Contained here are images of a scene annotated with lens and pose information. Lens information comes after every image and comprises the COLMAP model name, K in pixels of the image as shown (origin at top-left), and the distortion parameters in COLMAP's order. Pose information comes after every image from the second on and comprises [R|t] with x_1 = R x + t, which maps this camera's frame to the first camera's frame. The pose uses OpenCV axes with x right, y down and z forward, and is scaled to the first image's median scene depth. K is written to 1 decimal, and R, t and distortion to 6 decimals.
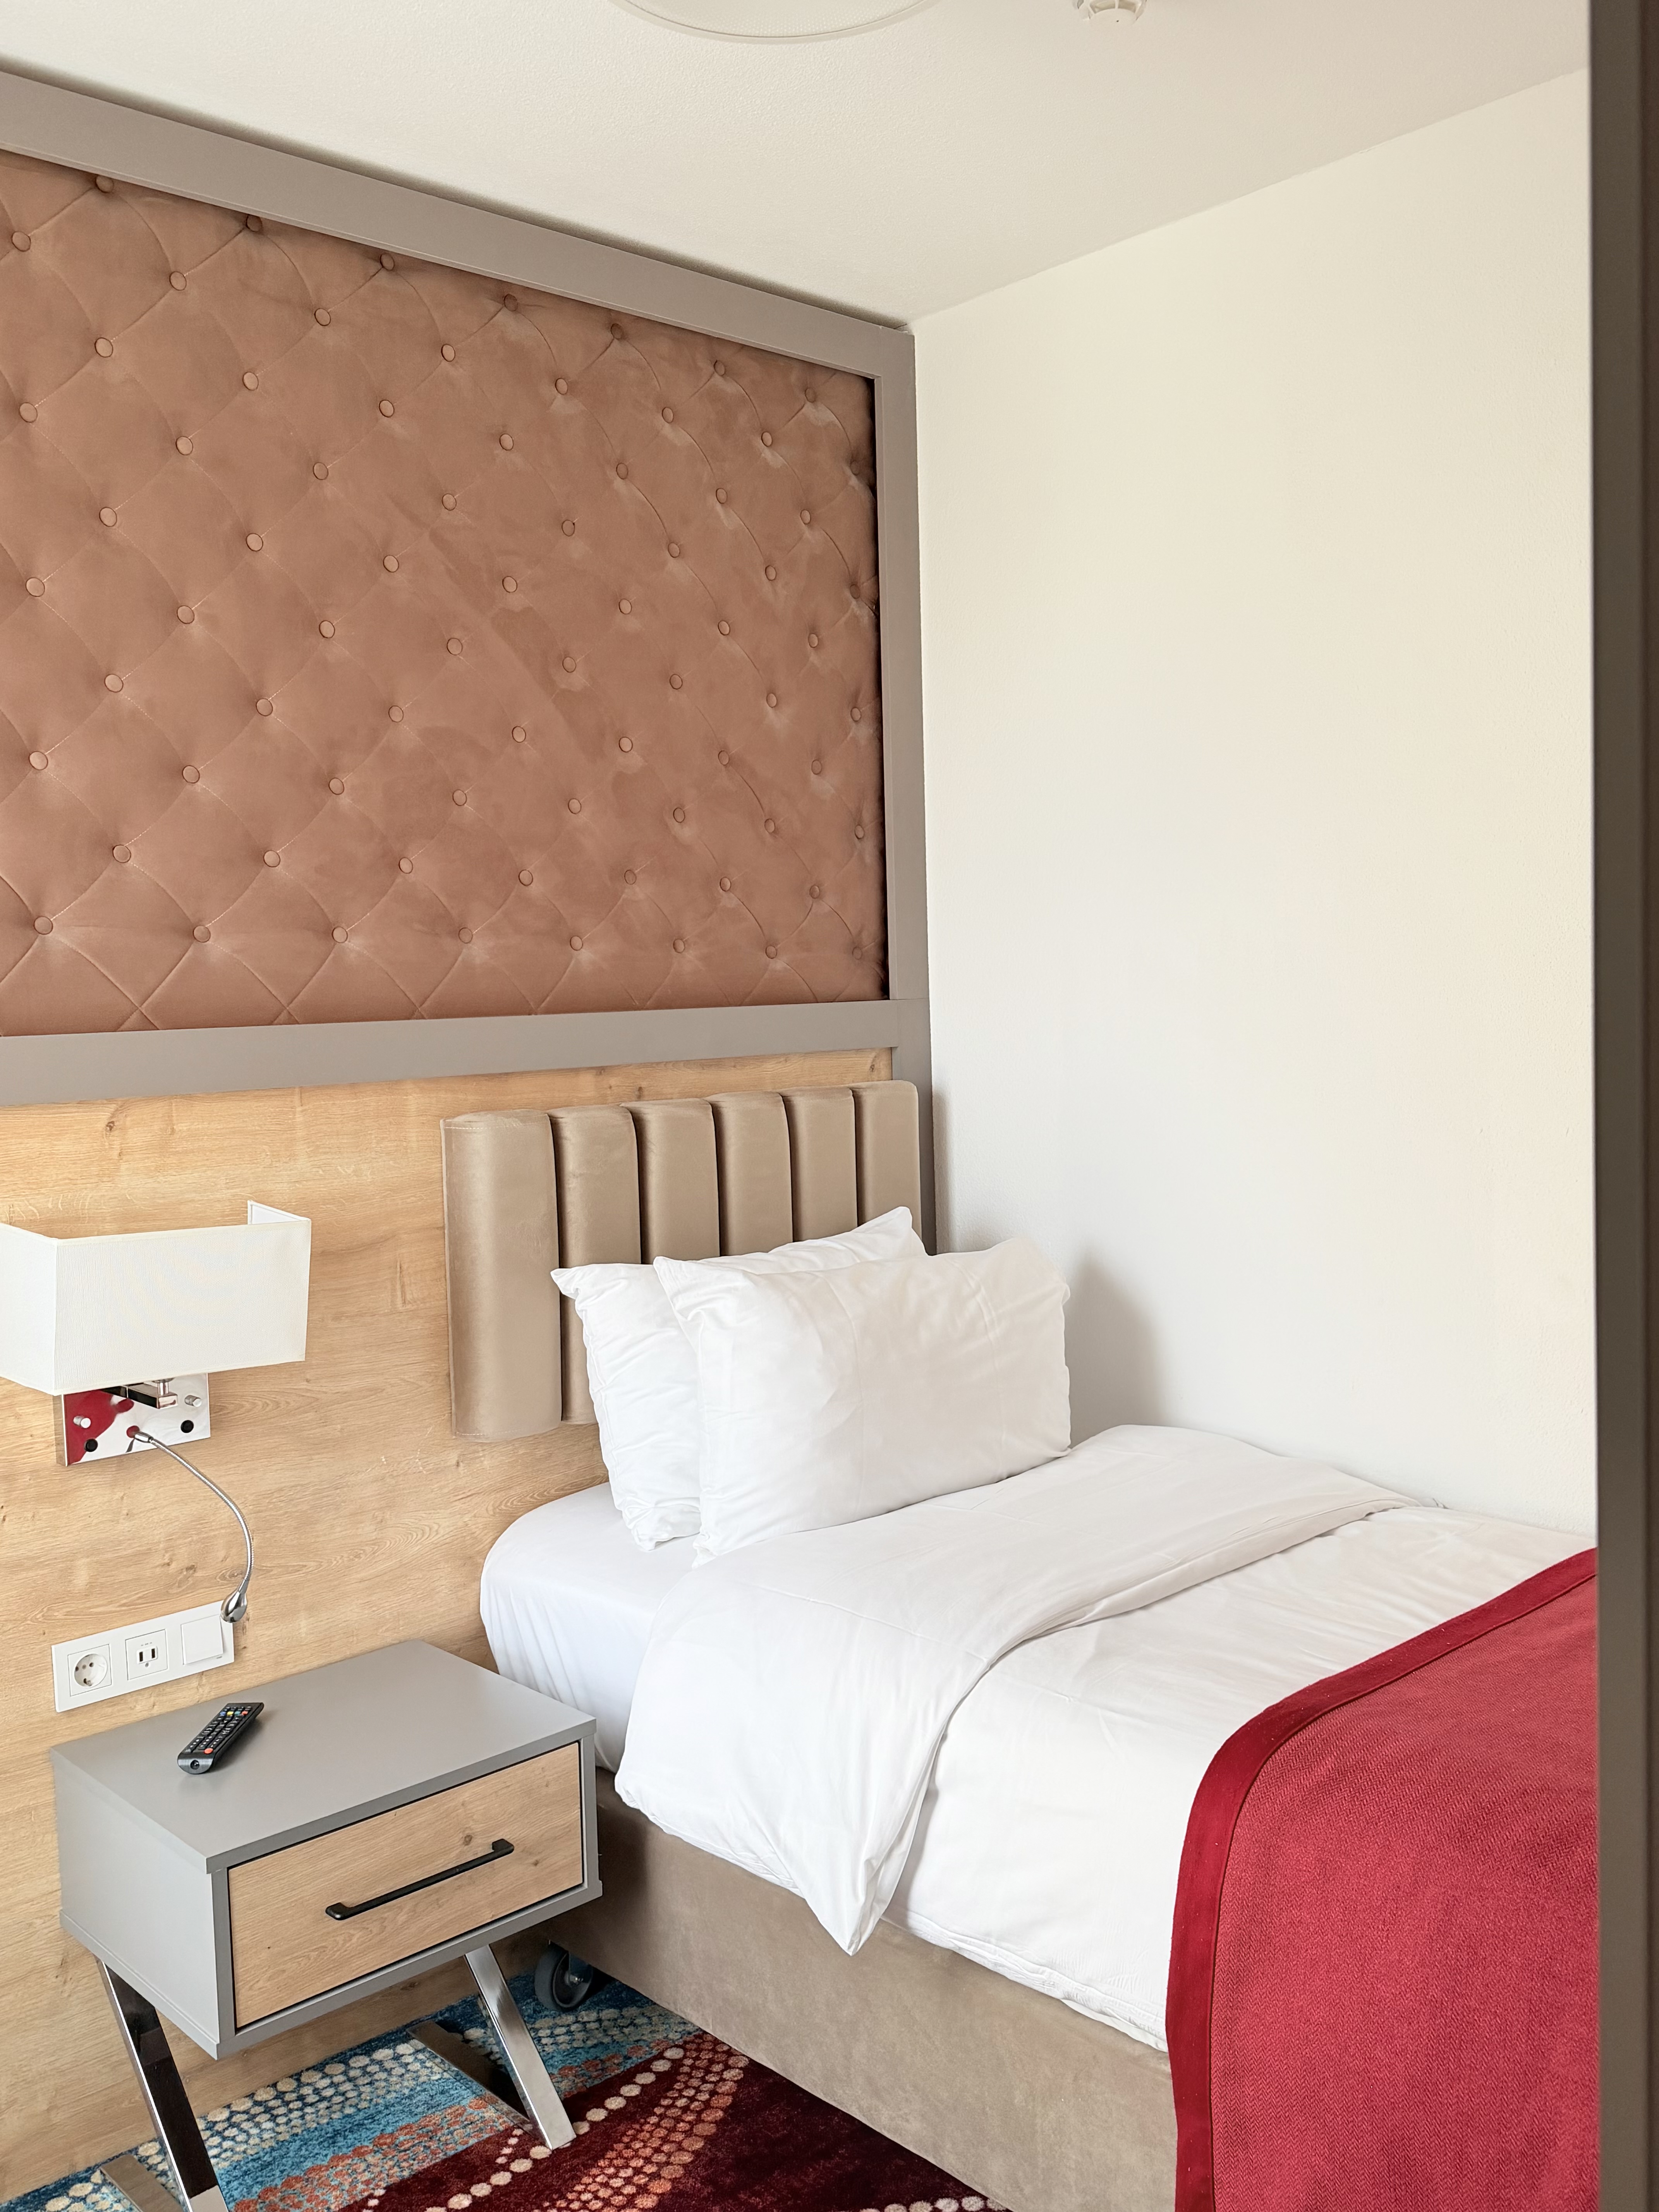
lens RADIAL K [[1917.0, 0, 827.2], [0, 1917.0, 1116.7], [0, 0, 1]] dist [0.074630, -0.065466]
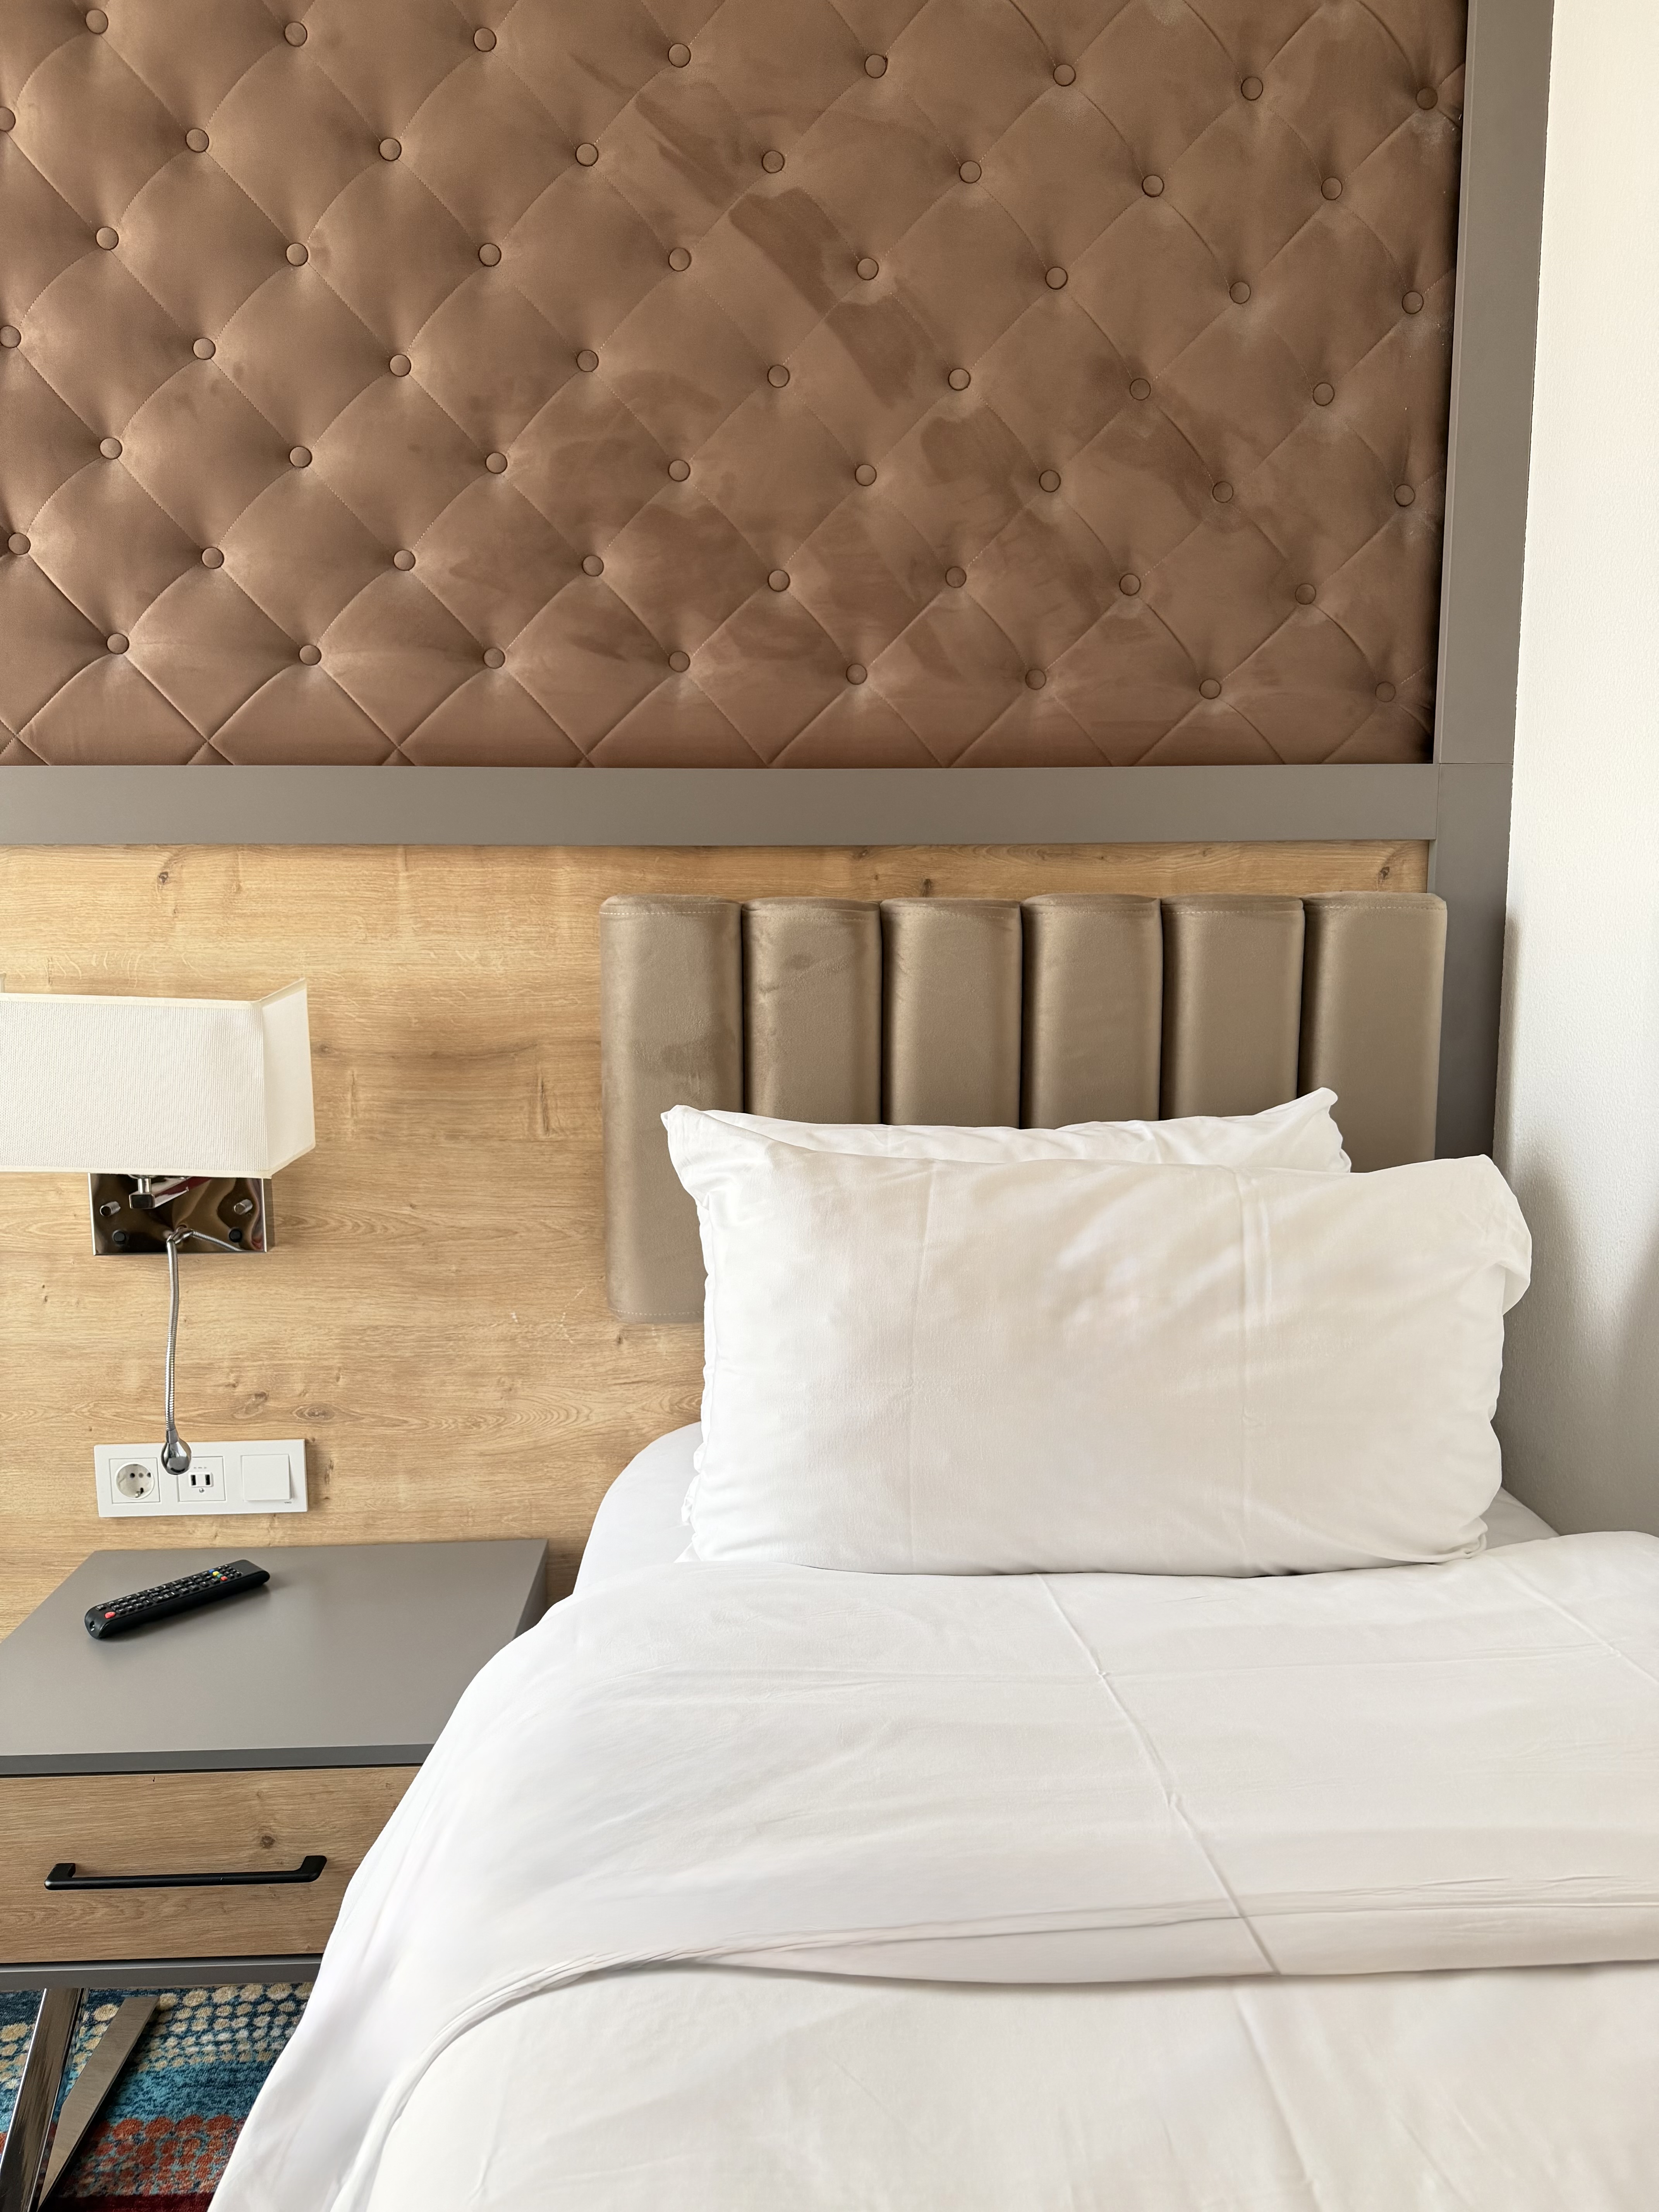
lens RADIAL K [[1557.0, 0, 836.6], [0, 1557.0, 1110.5], [0, 0, 1]] dist [0.036489, -0.050084]
pose [[0.758578, 0.115714, -0.641225, 0.287083], [-0.064558, 0.992610, 0.102751, 0.015116], [0.648376, -0.036549, 0.760443, 0.595854]]
